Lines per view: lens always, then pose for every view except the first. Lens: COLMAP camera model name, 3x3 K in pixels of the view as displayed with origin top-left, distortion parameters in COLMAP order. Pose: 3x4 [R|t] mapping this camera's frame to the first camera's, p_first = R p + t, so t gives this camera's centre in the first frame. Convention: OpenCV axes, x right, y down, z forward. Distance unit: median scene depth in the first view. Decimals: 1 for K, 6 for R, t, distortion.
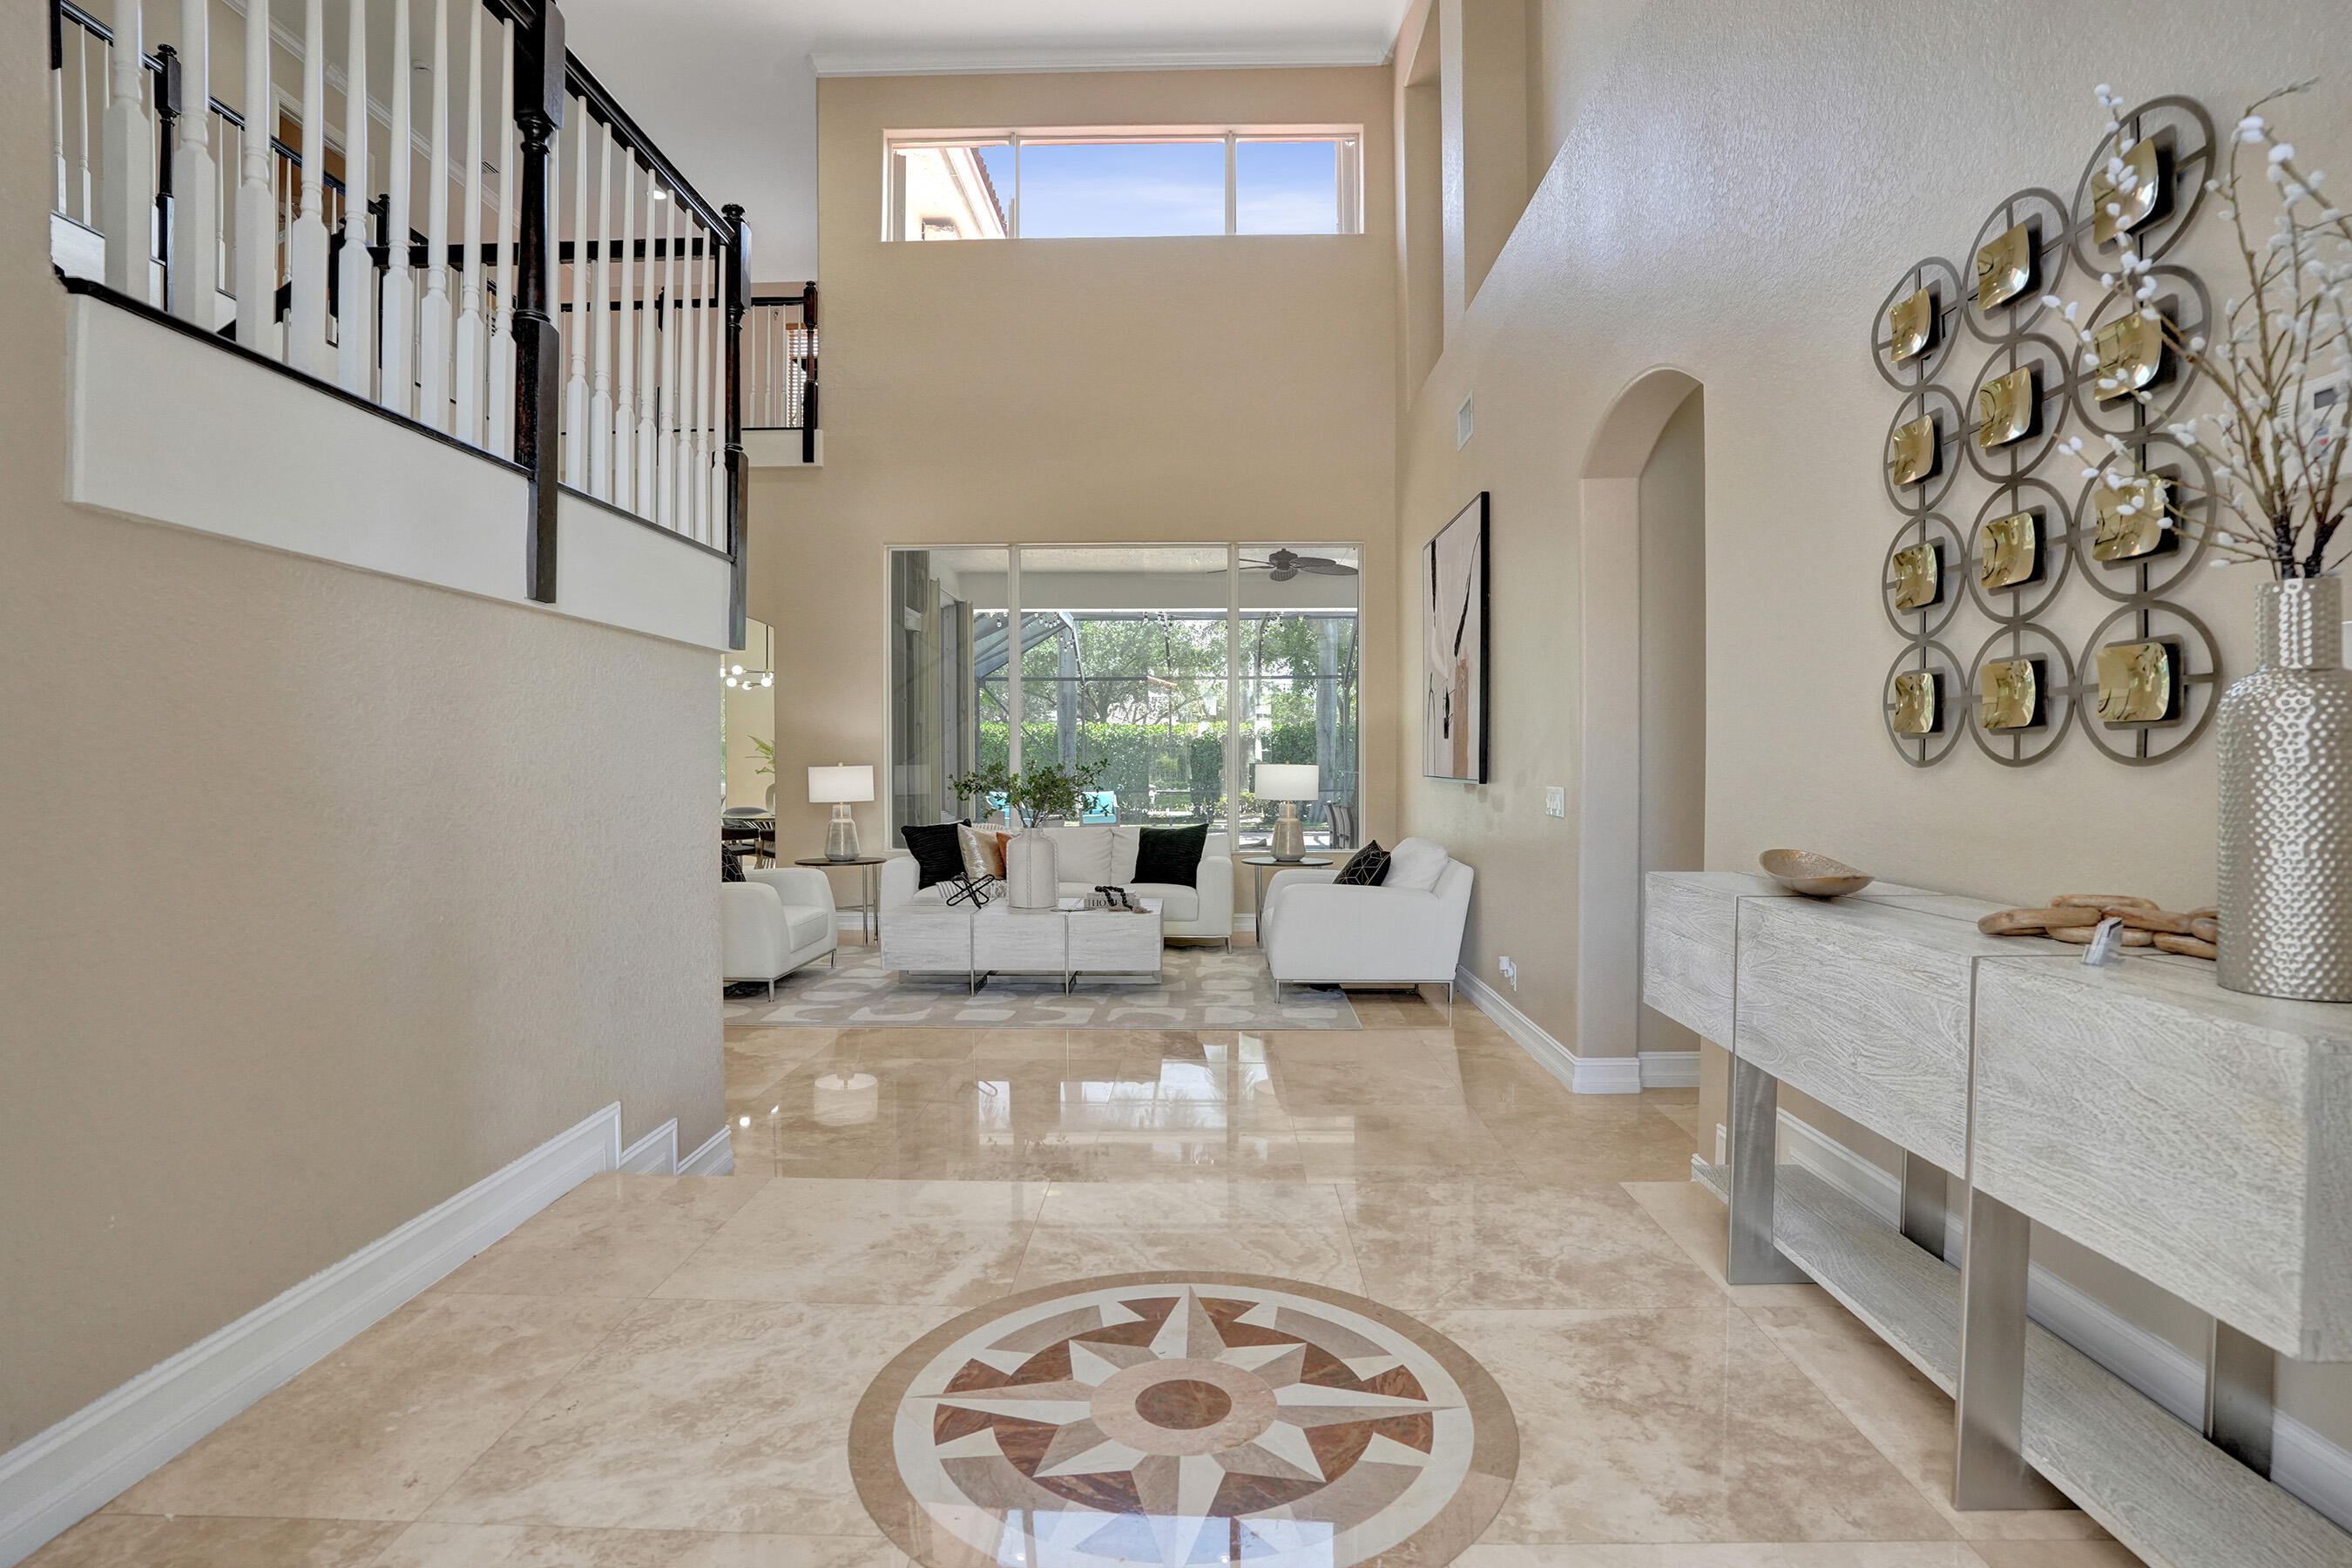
lens RADIAL K [[1212.6, 0, 1168.1], [0, 1212.6, 779.1], [0, 0, 1]] dist [-0.071233, 0.031799]
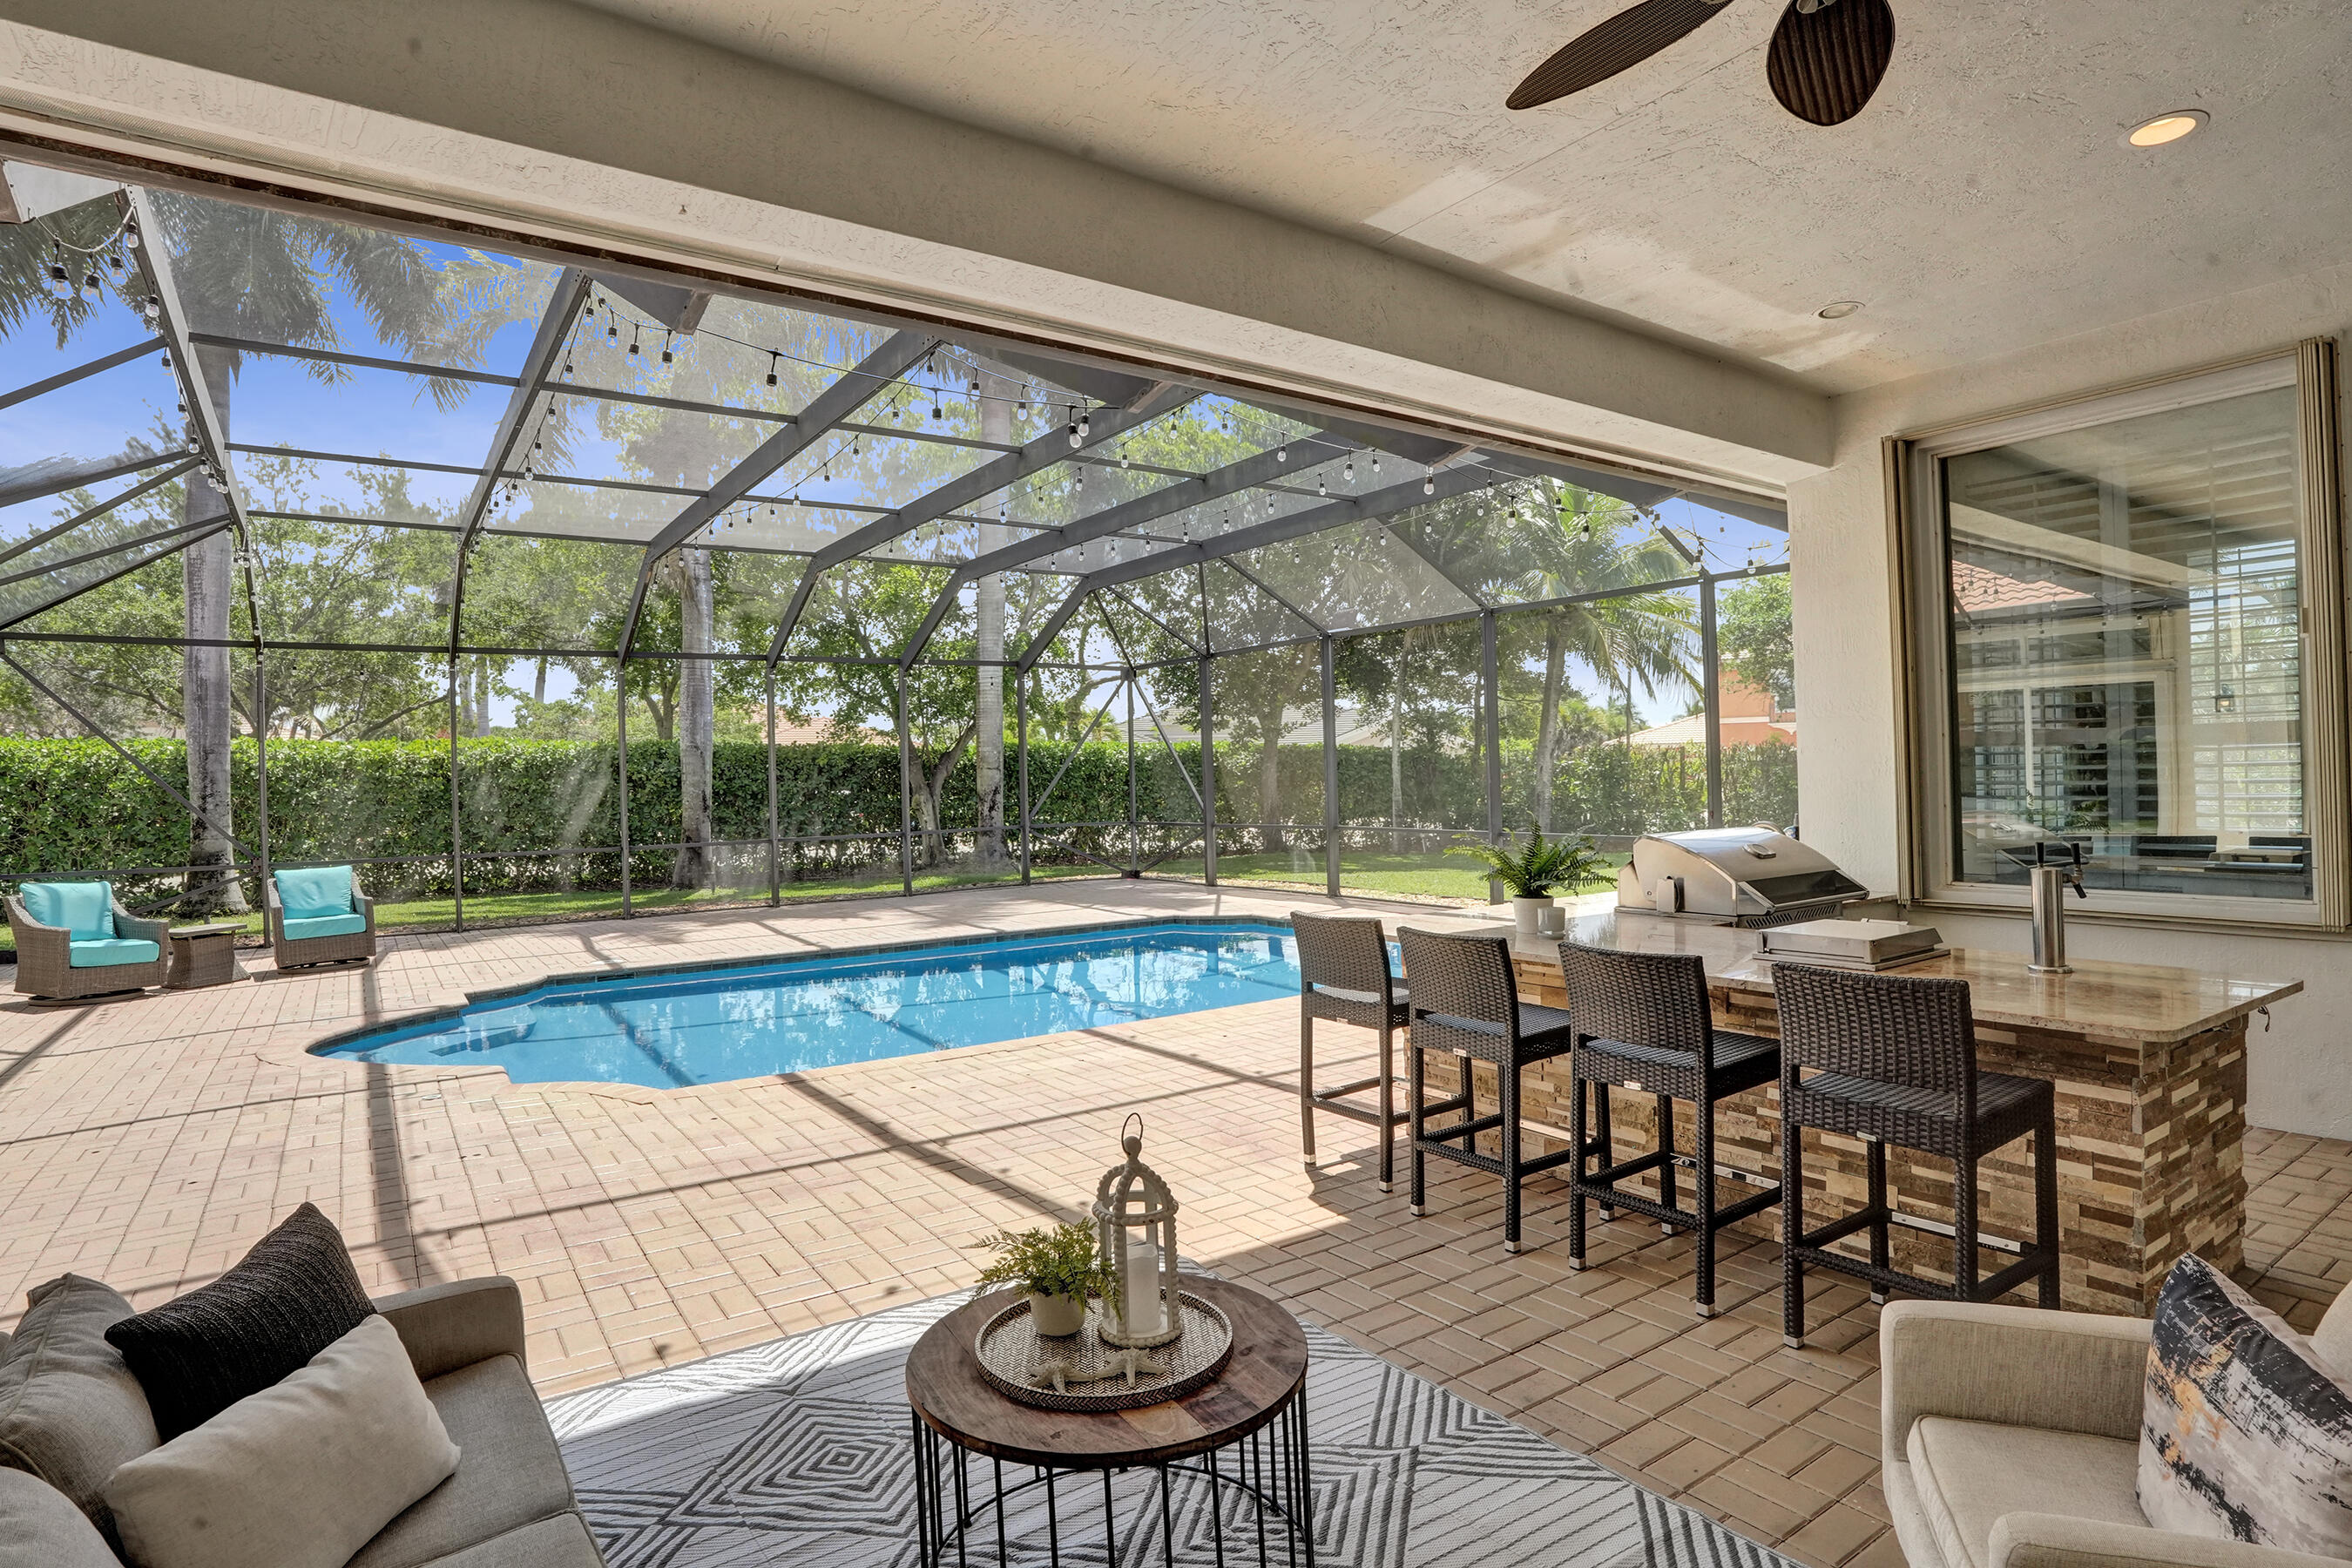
lens RADIAL K [[1212.6, 0, 1168.1], [0, 1212.6, 779.1], [0, 0, 1]] dist [-0.071233, 0.031799]
pose [[0.807934, -0.015353, 0.589072, -0.151678], [0.028278, 0.999519, -0.012734, -0.025409], [-0.588594, 0.026946, 0.807980, 1.073374]]
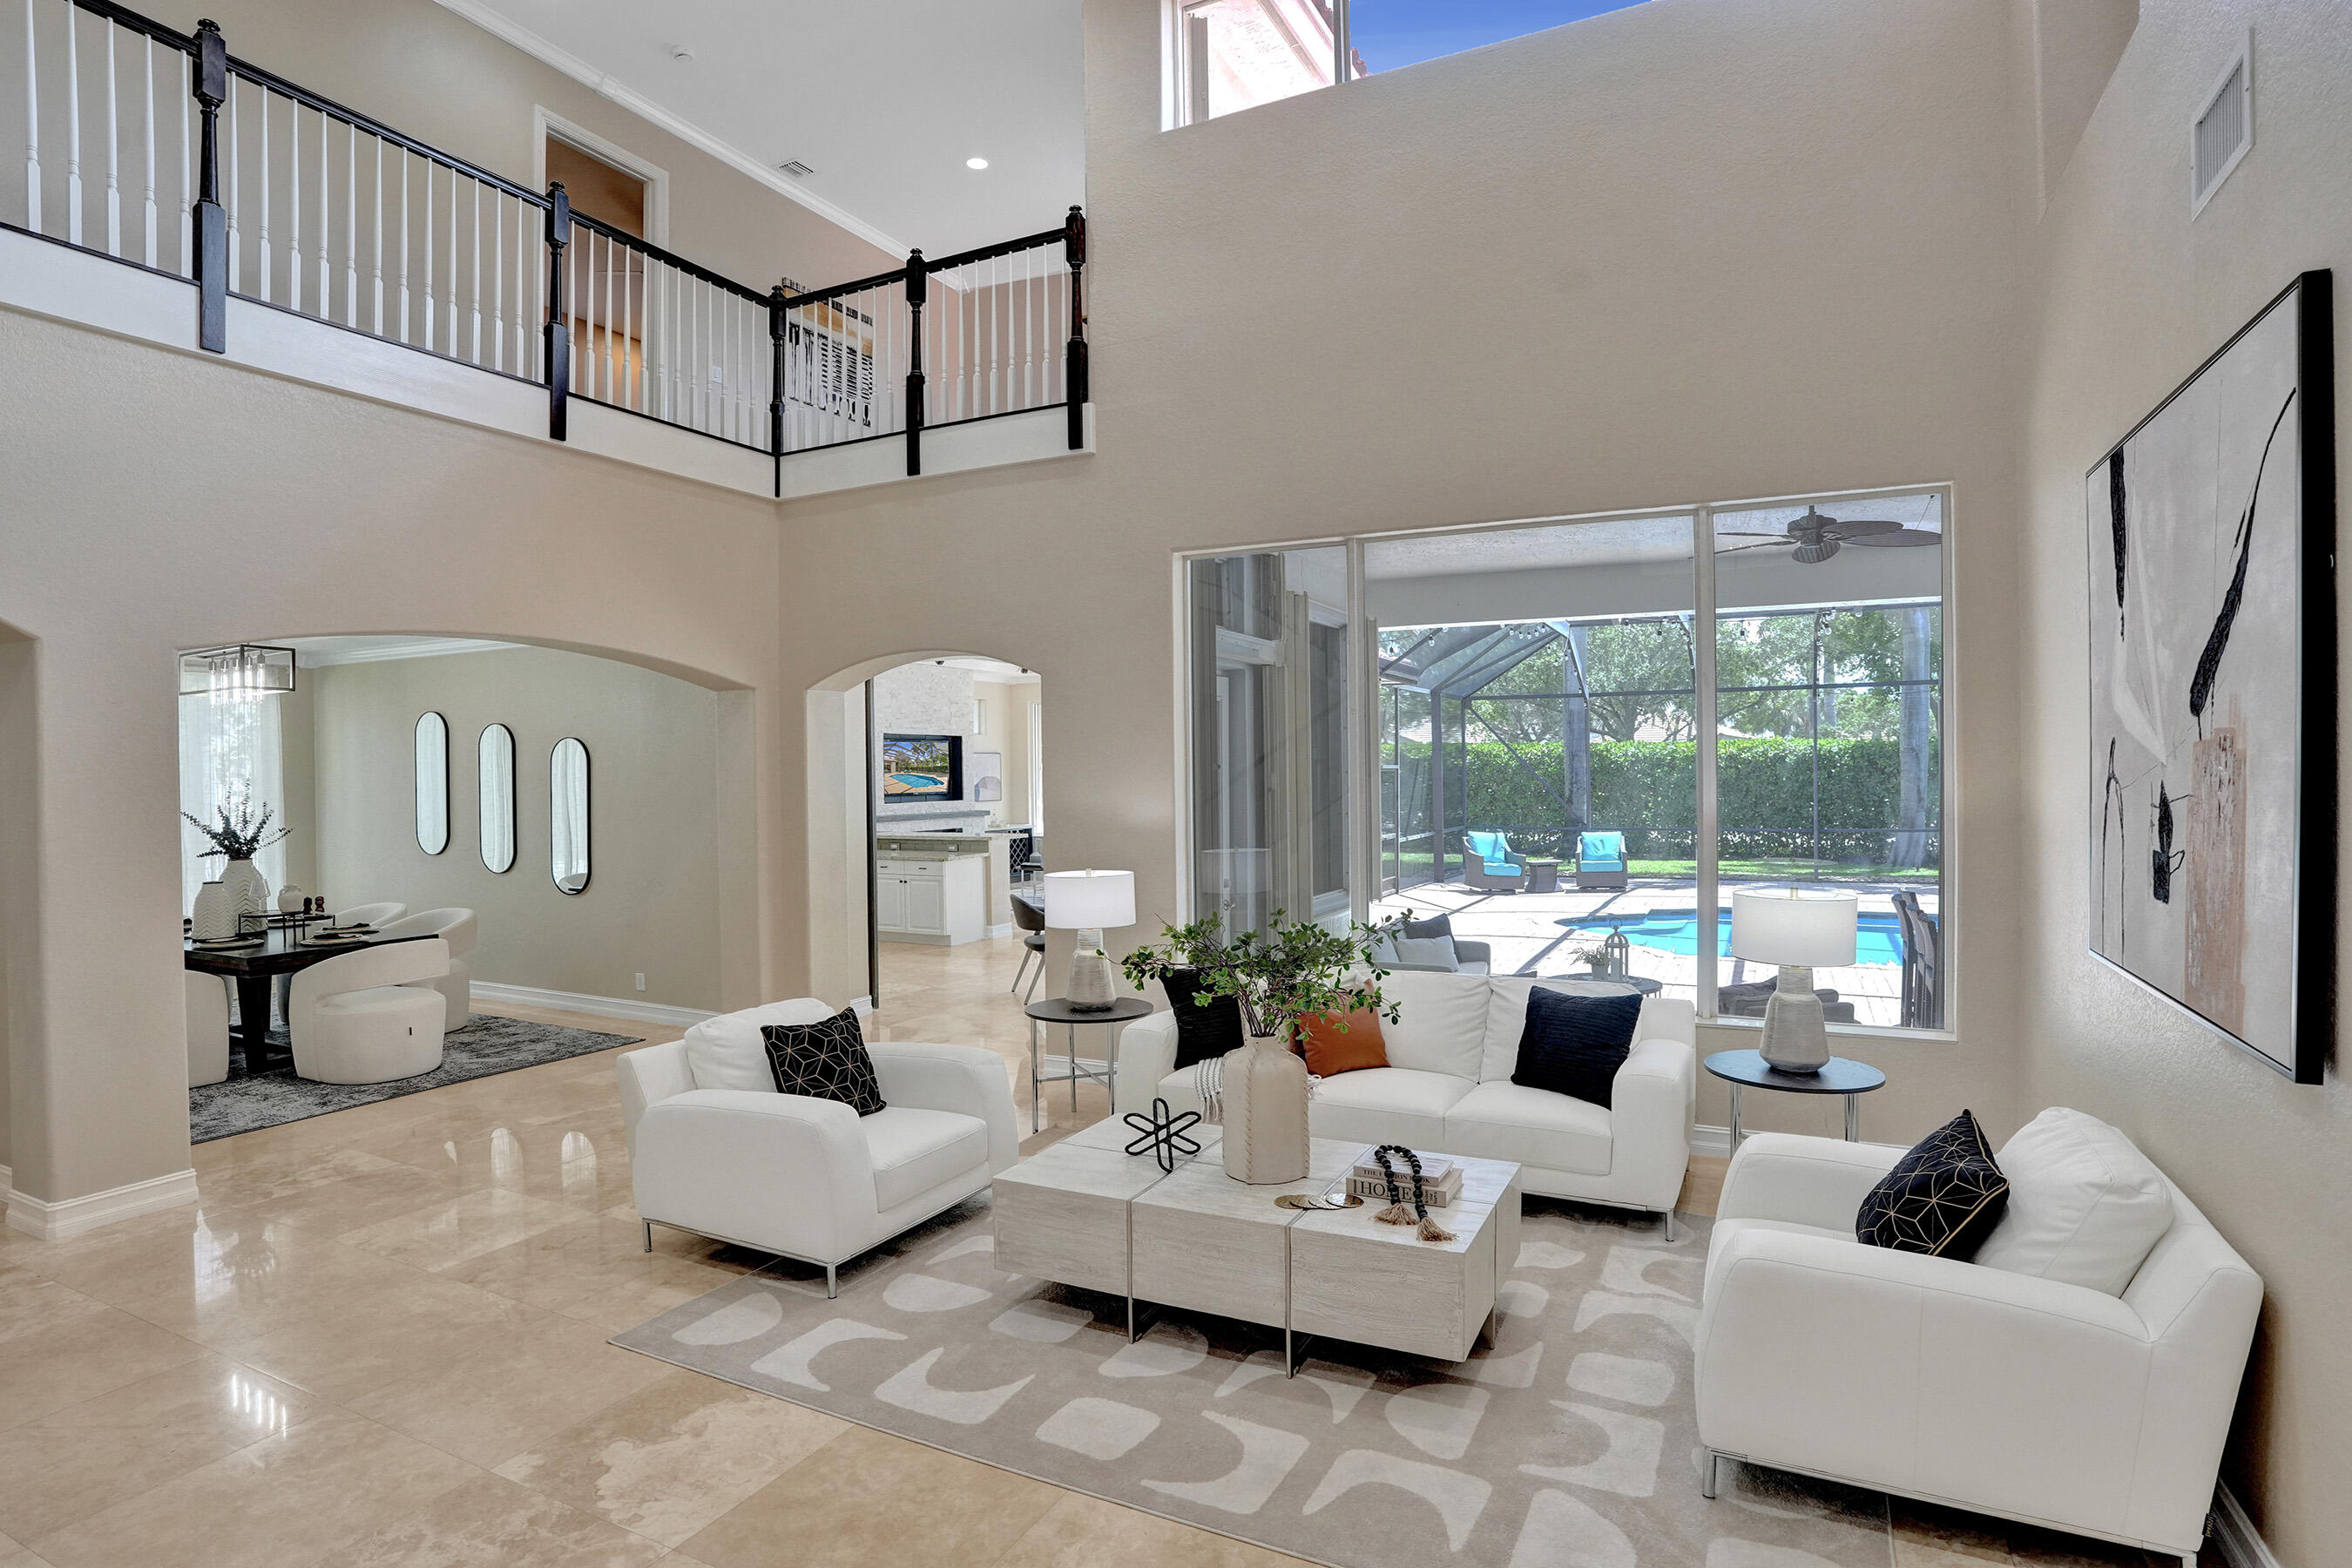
lens RADIAL K [[1212.6, 0, 1168.1], [0, 1212.6, 779.1], [0, 0, 1]] dist [-0.071233, 0.031799]
pose [[0.904853, -0.004520, -0.425701, 0.063262], [0.001686, 0.999974, -0.007035, -0.053767], [0.425722, 0.005648, 0.904837, 0.340308]]
